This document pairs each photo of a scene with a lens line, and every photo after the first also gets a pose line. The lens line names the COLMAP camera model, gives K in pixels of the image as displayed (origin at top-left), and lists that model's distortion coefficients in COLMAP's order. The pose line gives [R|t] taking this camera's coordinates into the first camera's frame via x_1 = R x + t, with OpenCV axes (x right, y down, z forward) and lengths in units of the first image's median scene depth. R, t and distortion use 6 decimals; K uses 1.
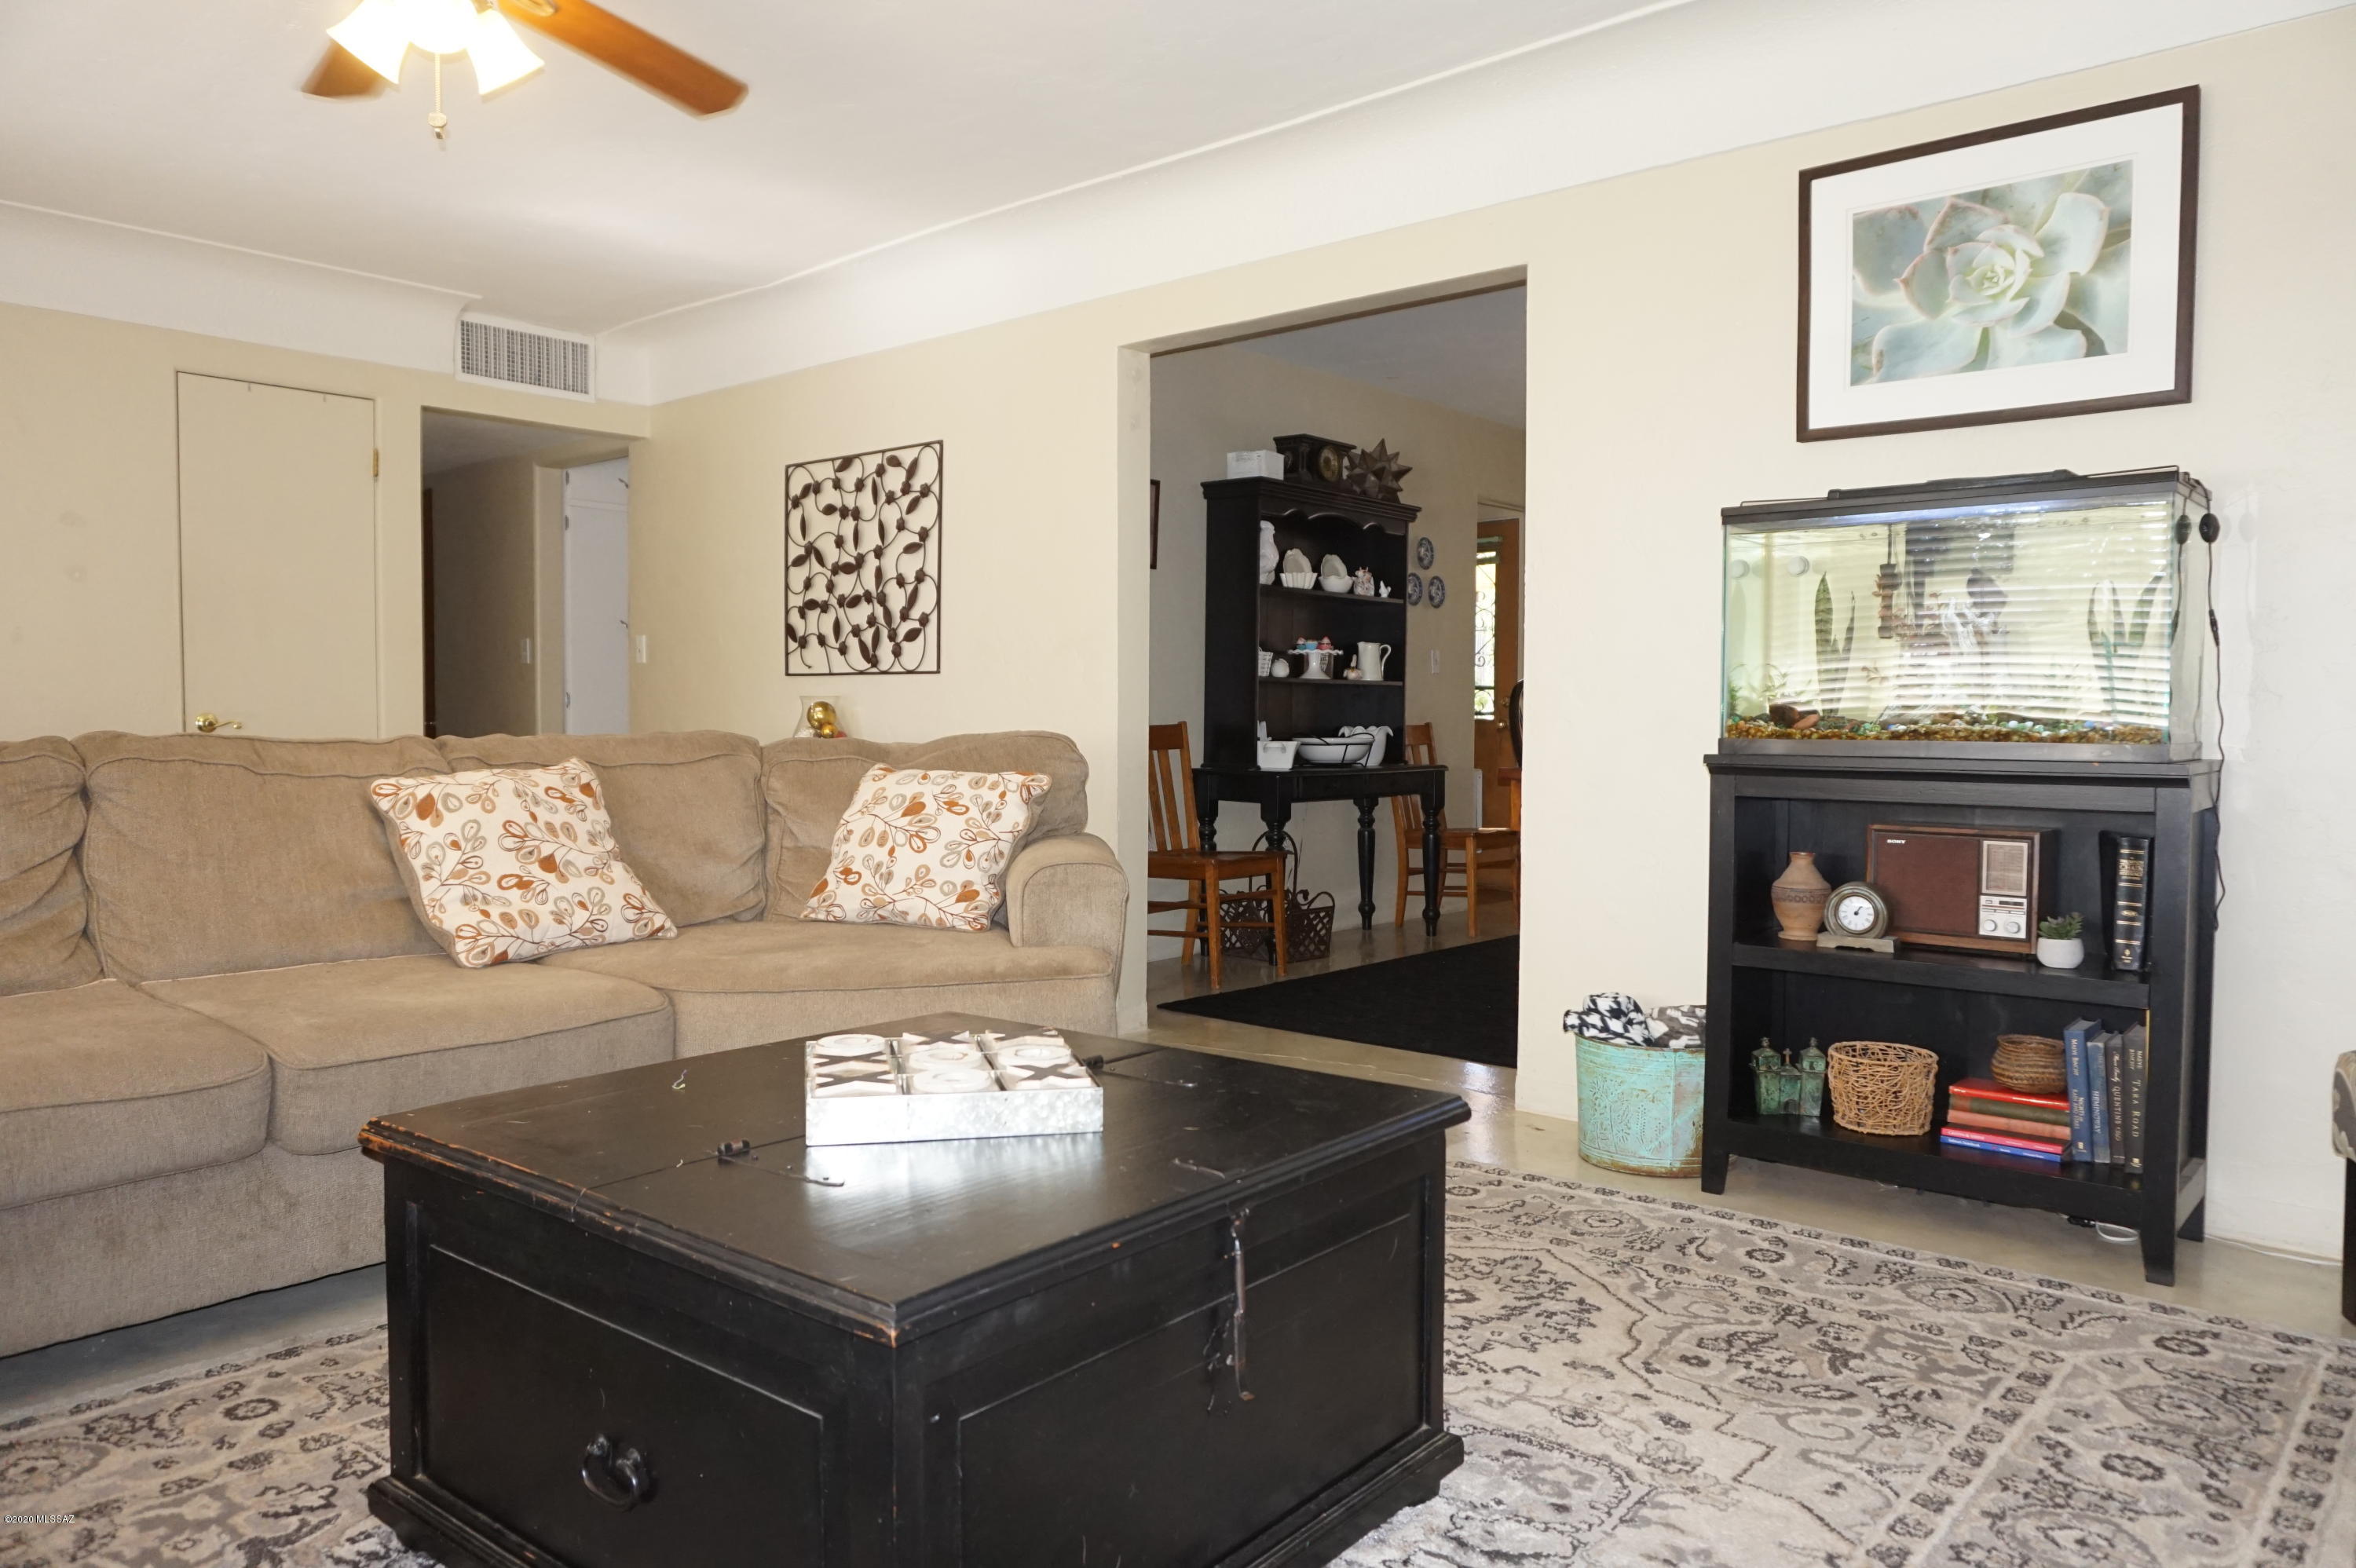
lens RADIAL K [[1598.2, 0, 1191.6], [0, 1598.2, 787.5], [0, 0, 1]] dist [-0.043022, 0.033229]
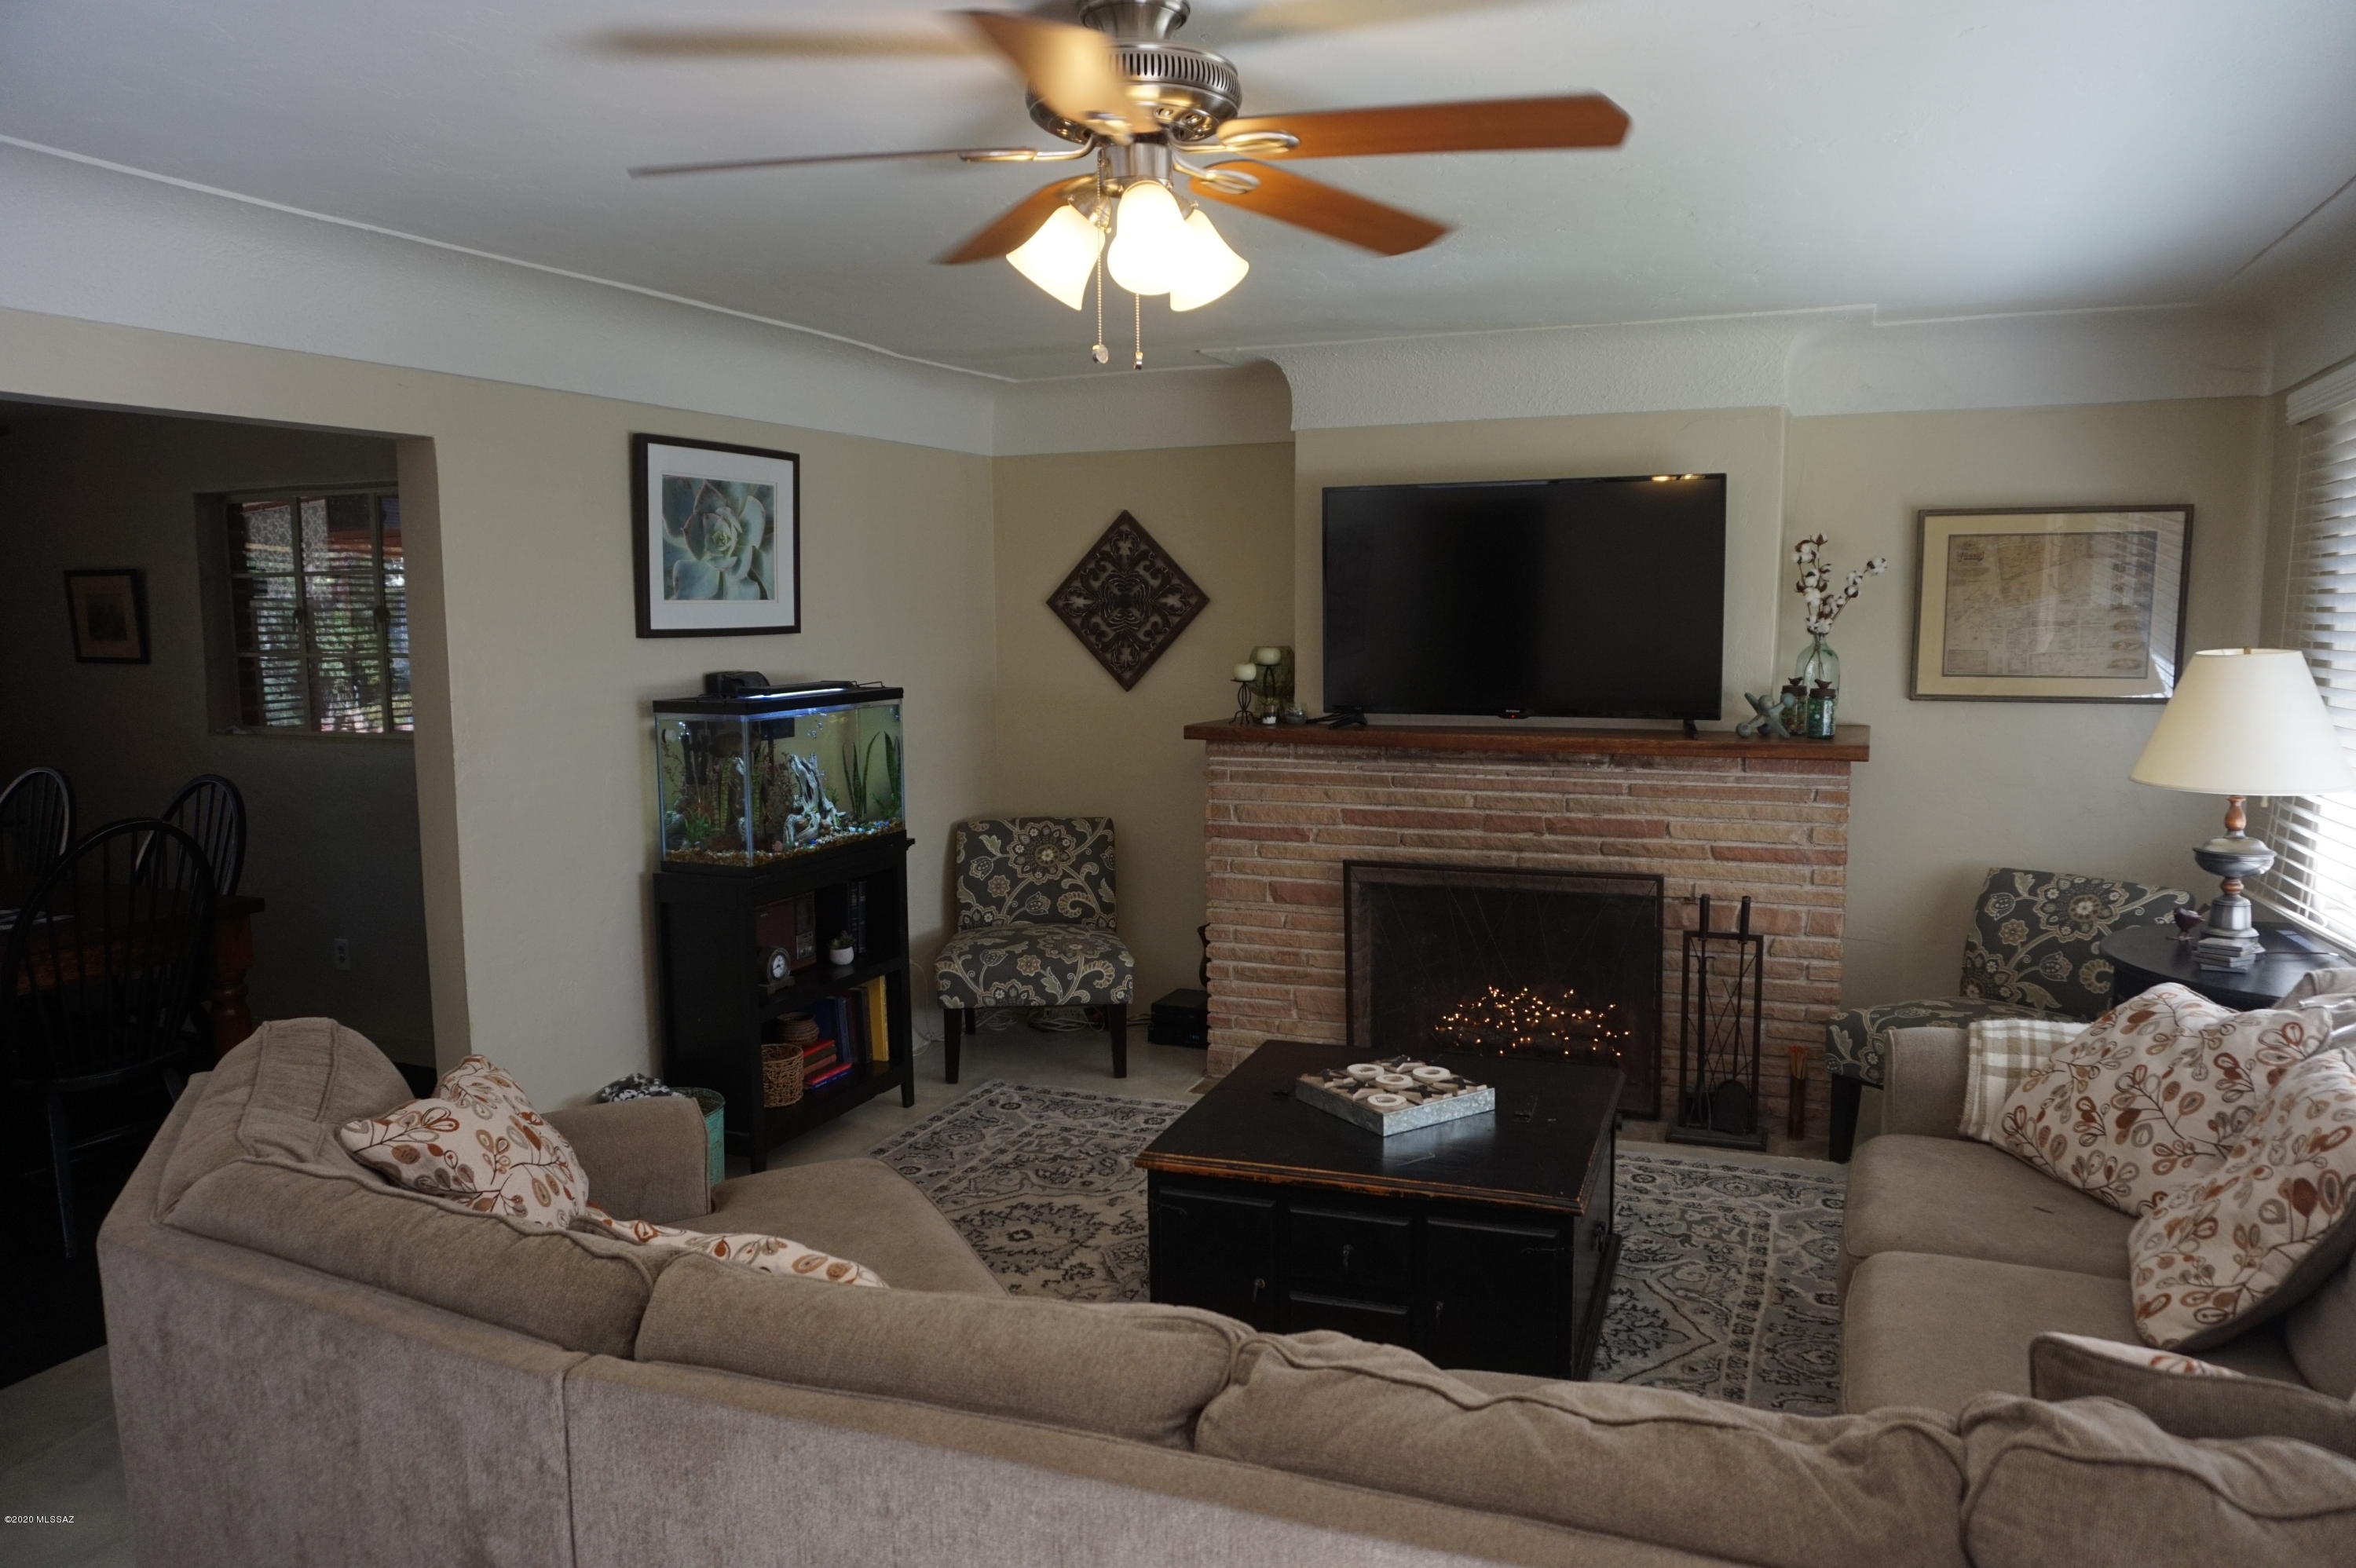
lens RADIAL K [[1598.2, 0, 1194.3], [0, 1598.2, 782.2], [0, 0, 1]] dist [-0.043022, 0.033229]
pose [[-0.321540, -0.107718, 0.940749, -1.708046], [0.046112, 0.990548, 0.129181, -0.415576], [-0.945773, 0.084917, -0.313534, 1.657216]]
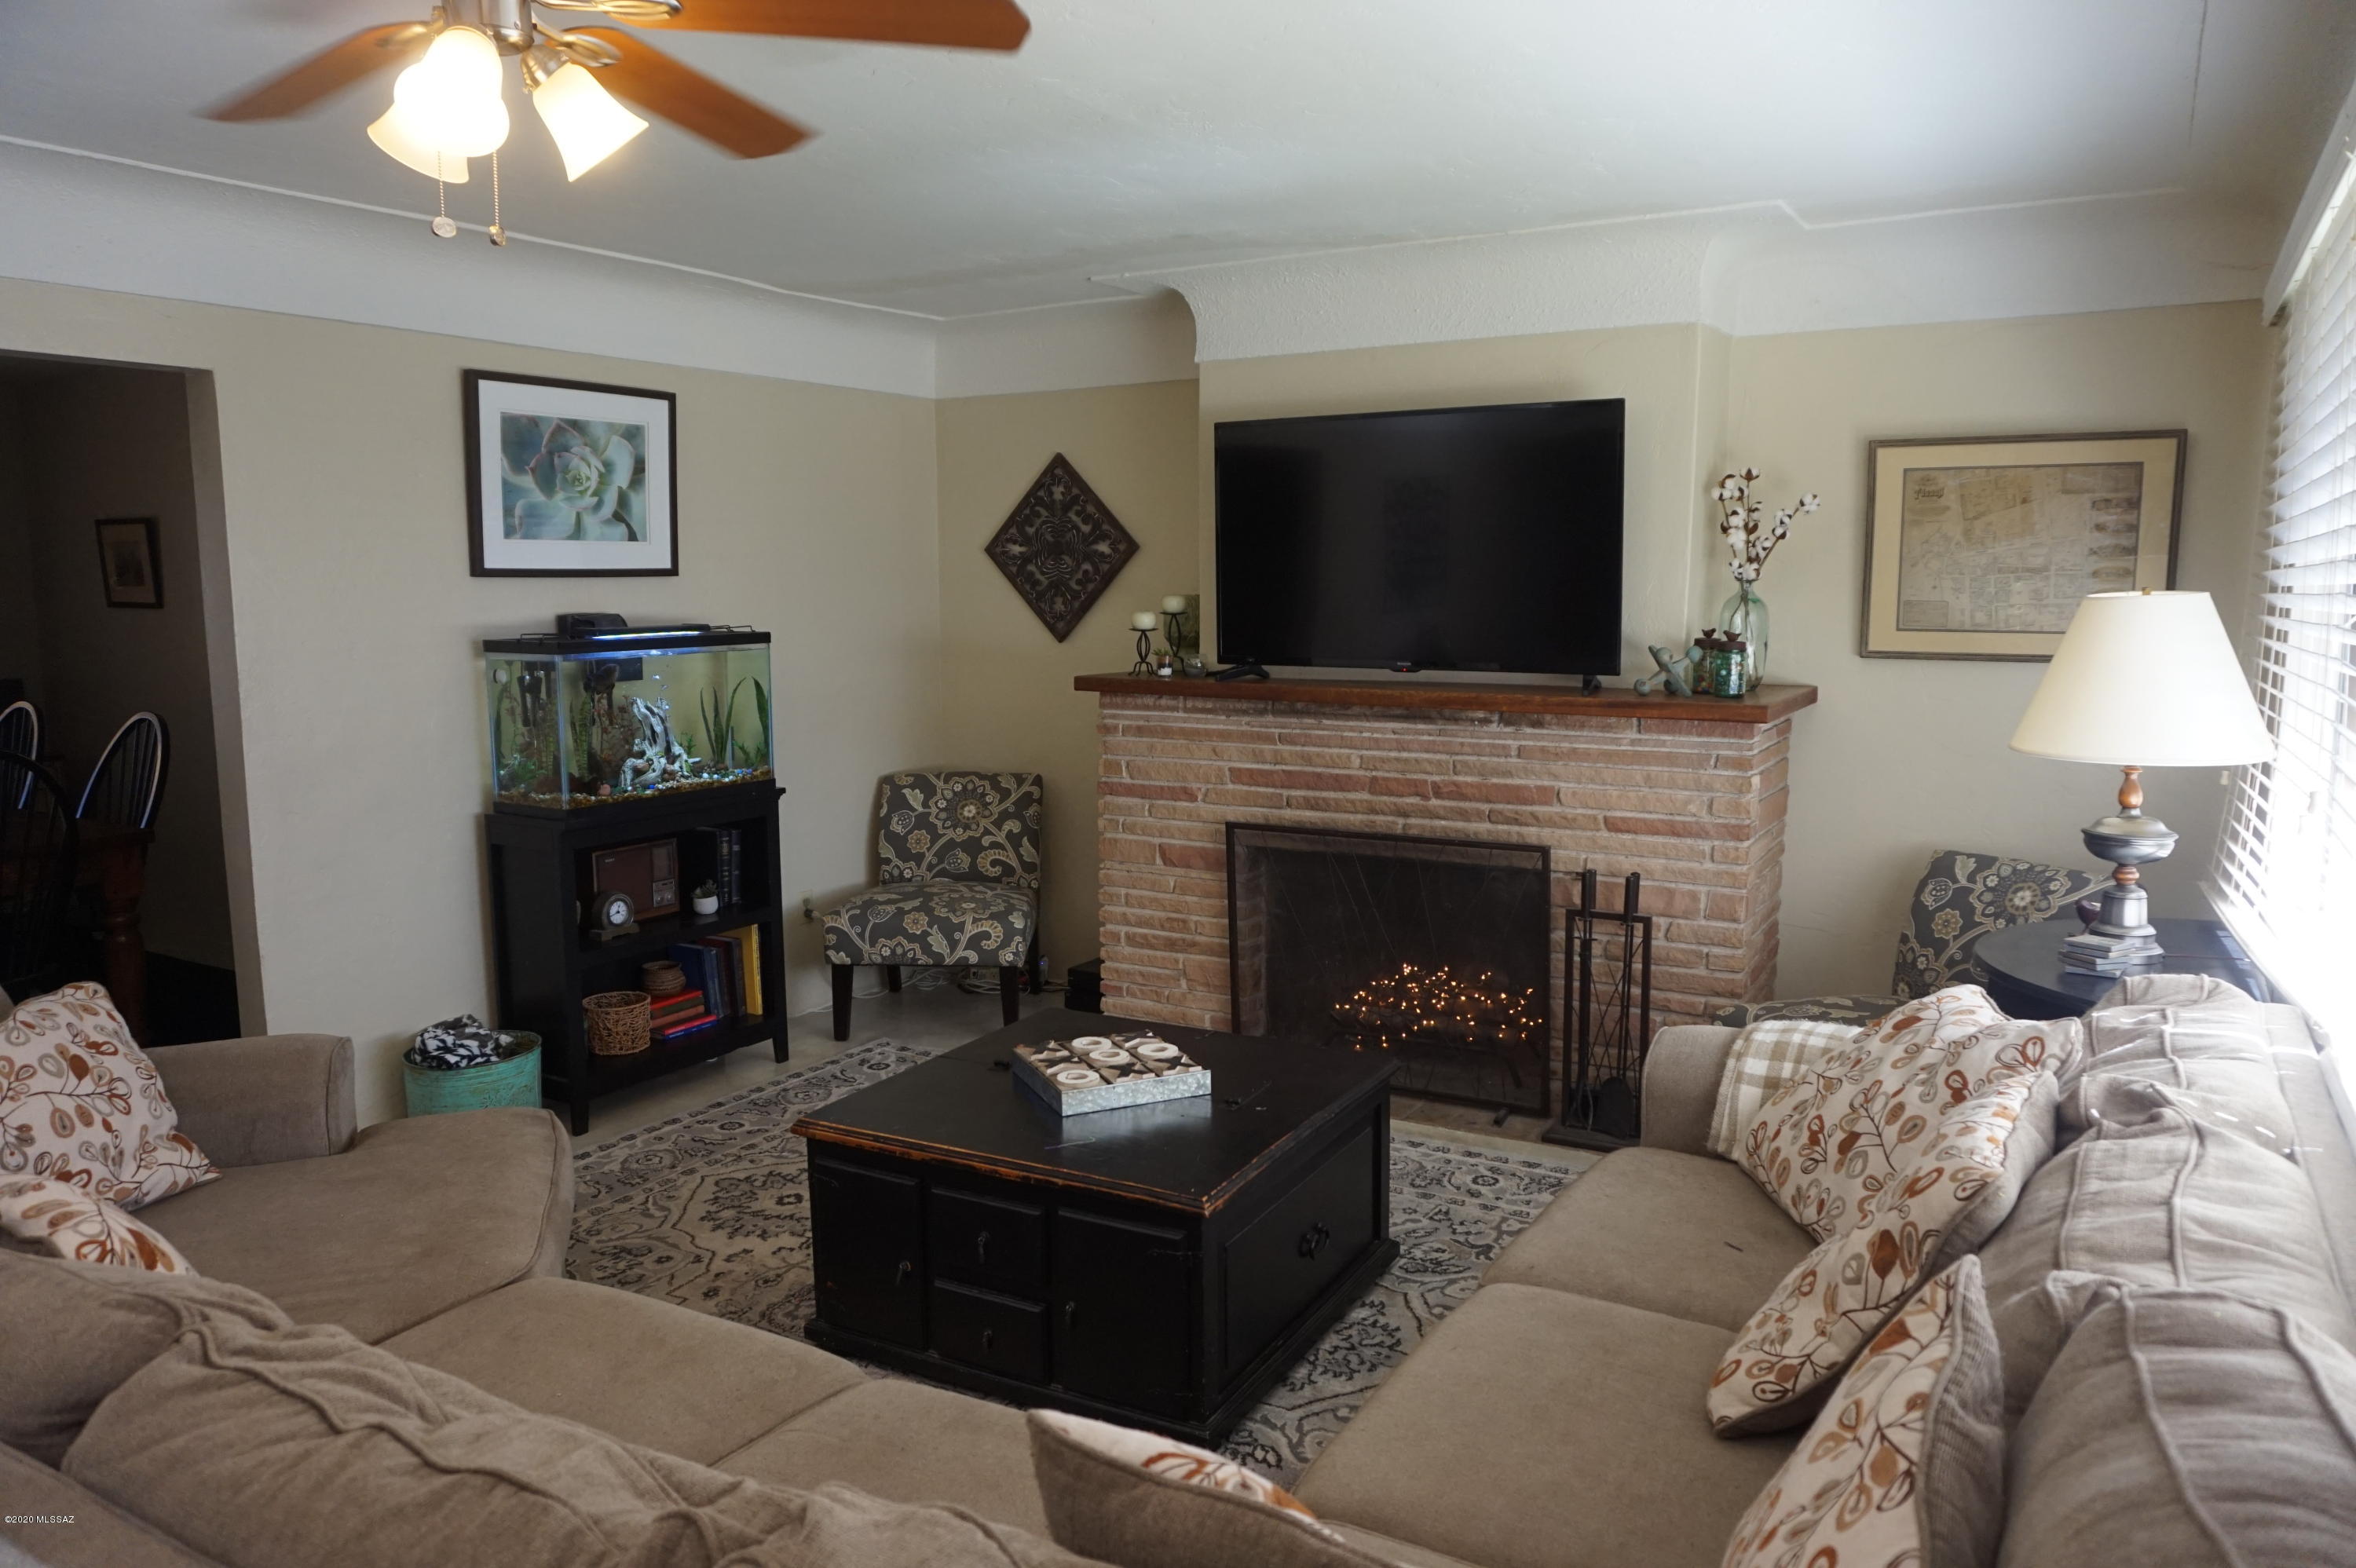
lens RADIAL K [[1598.2, 0, 1182.0], [0, 1598.2, 776.4], [0, 0, 1]] dist [-0.043022, 0.033229]
pose [[-0.179033, -0.126920, 0.975622, -1.705493], [0.043918, 0.989625, 0.136801, -0.347841], [-0.982862, 0.067340, -0.171601, 1.108079]]
